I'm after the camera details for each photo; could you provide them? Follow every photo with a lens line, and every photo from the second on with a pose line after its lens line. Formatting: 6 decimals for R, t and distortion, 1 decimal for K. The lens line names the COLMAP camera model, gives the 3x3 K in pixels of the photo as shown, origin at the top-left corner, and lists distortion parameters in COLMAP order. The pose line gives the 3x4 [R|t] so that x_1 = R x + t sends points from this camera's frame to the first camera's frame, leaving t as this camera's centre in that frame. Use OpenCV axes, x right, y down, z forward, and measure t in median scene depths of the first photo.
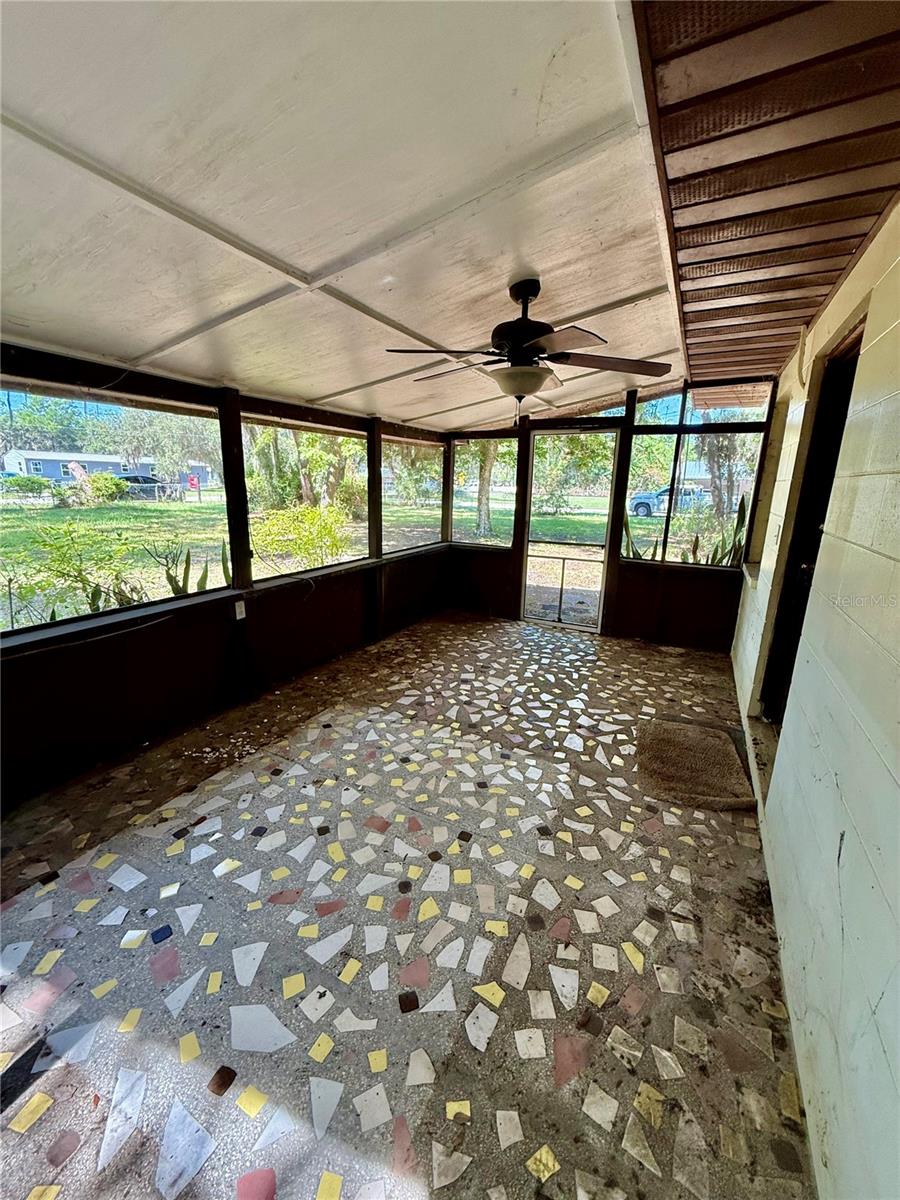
lens RADIAL K [[476.6, 0, 447.6], [0, 476.6, 599.1], [0, 0, 1]] dist [0.003786, -0.000226]
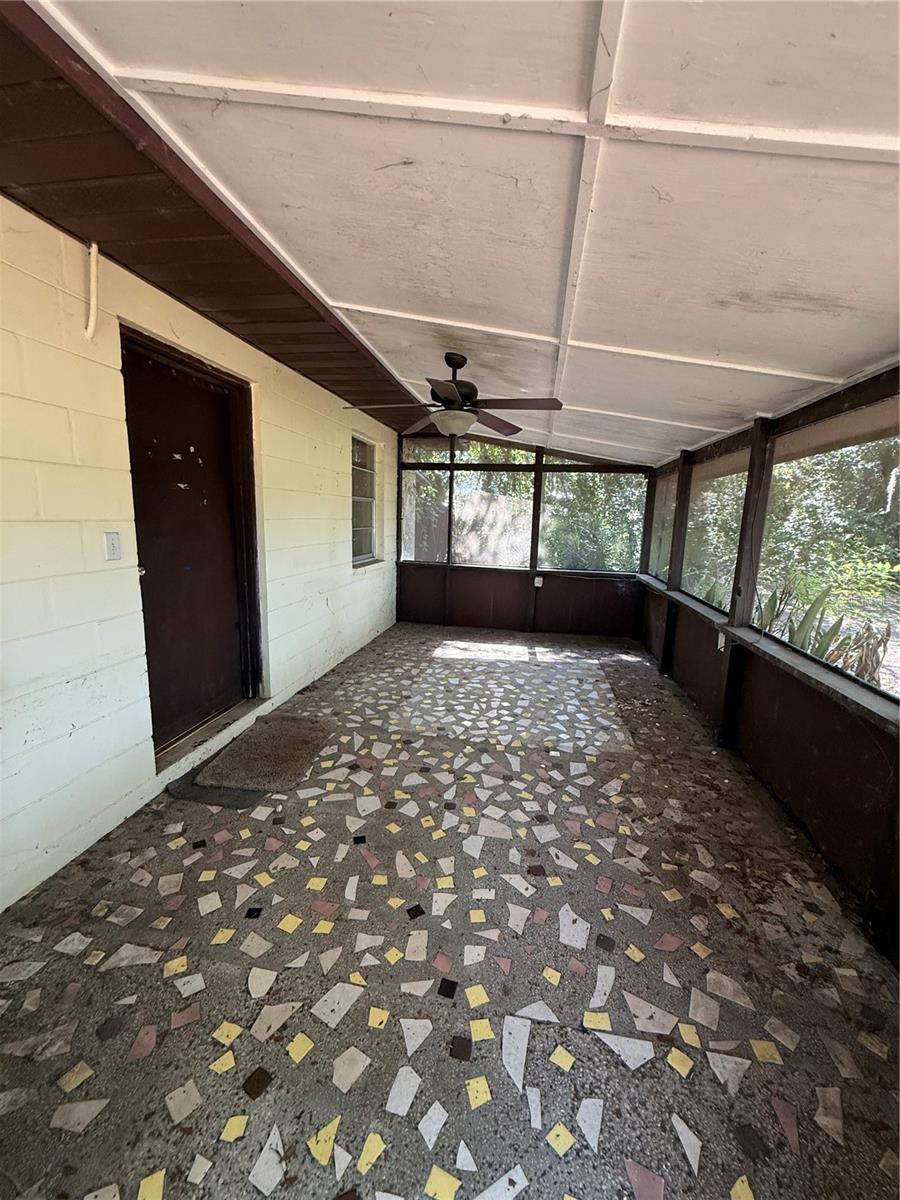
lens RADIAL K [[476.6, 0, 452.7], [0, 476.6, 599.2], [0, 0, 1]] dist [0.003786, -0.000226]
pose [[-0.951647, 0.000242, -0.307192, 0.396811], [-0.124608, 0.913732, 0.386740, -0.367309], [0.280785, 0.406318, -0.869520, 1.651485]]
